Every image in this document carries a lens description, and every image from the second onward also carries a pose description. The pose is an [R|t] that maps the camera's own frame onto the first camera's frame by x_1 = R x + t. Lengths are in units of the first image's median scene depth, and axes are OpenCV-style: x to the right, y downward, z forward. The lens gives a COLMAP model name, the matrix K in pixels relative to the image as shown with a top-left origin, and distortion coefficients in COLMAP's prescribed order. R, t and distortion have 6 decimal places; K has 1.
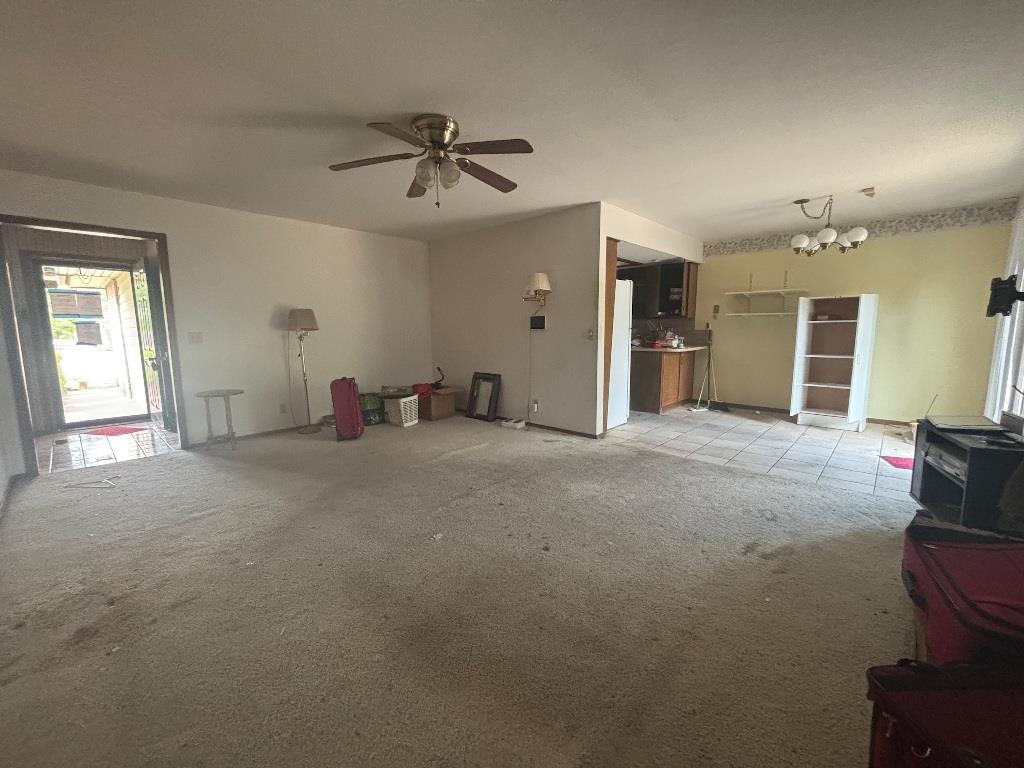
lens RADIAL K [[417.4, 0, 513.6], [0, 417.4, 386.9], [0, 0, 1]] dist [0.012788, 0.000039]
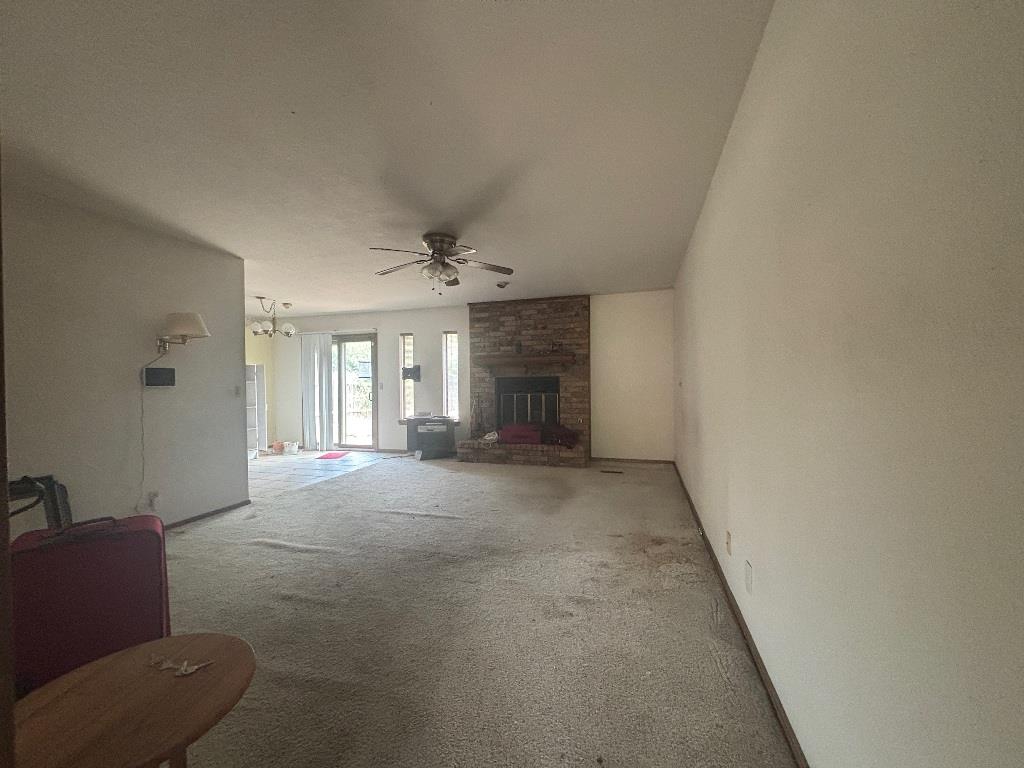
lens RADIAL K [[417.4, 0, 511.5], [0, 417.4, 383.9], [0, 0, 1]] dist [0.012788, 0.000039]
pose [[-0.442551, 0.008148, 0.896707, -0.921681], [0.143641, 0.987691, 0.061917, -0.113322], [-0.885165, 0.156205, -0.438274, 0.877994]]
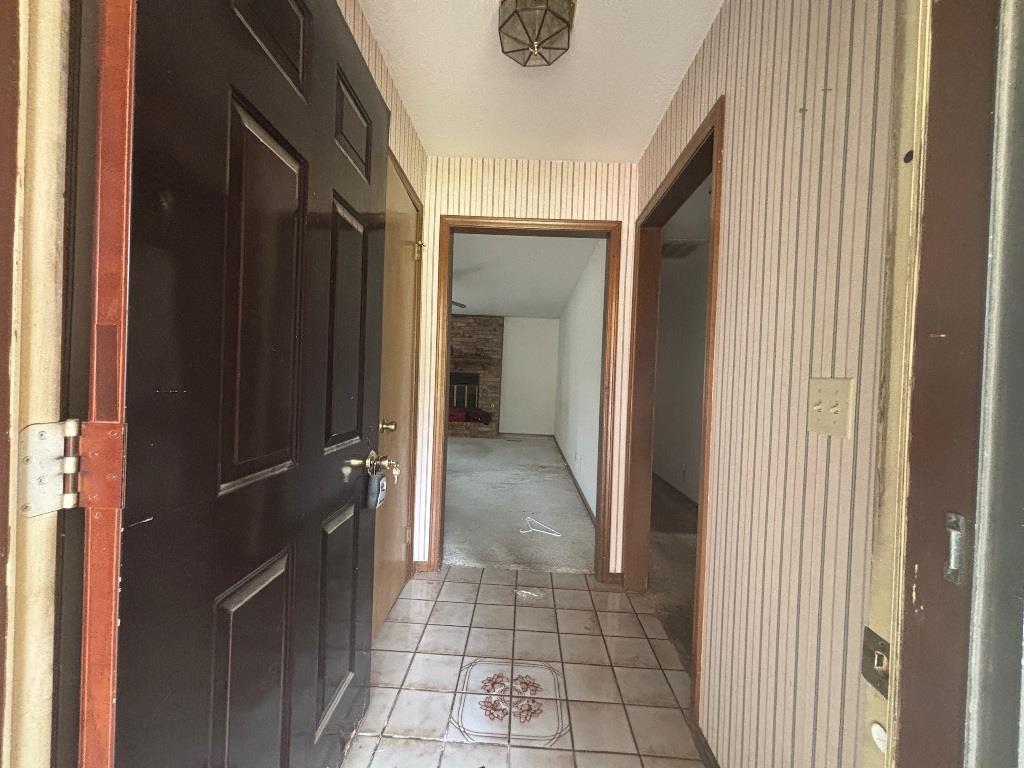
lens RADIAL K [[417.4, 0, 512.0], [0, 417.4, 382.9], [0, 0, 1]] dist [0.012788, 0.000039]
pose [[-0.657491, -0.030228, 0.752856, -1.272057], [0.067426, 0.992826, 0.098748, -0.163547], [-0.750439, 0.115688, -0.650736, 1.249068]]
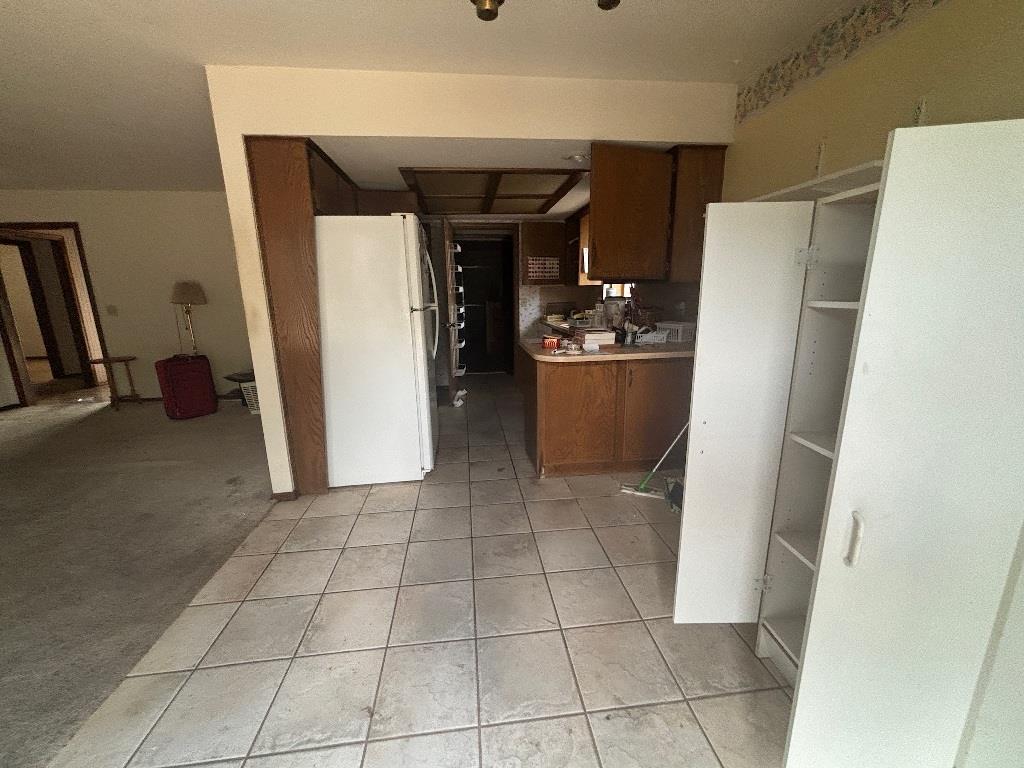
lens RADIAL K [[417.4, 0, 509.2], [0, 417.4, 386.0], [0, 0, 1]] dist [0.012788, 0.000039]
pose [[0.751458, 0.143811, -0.643917, 0.842699], [-0.083525, 0.988839, 0.123370, -0.141909], [0.654472, -0.038924, 0.755083, 0.799295]]
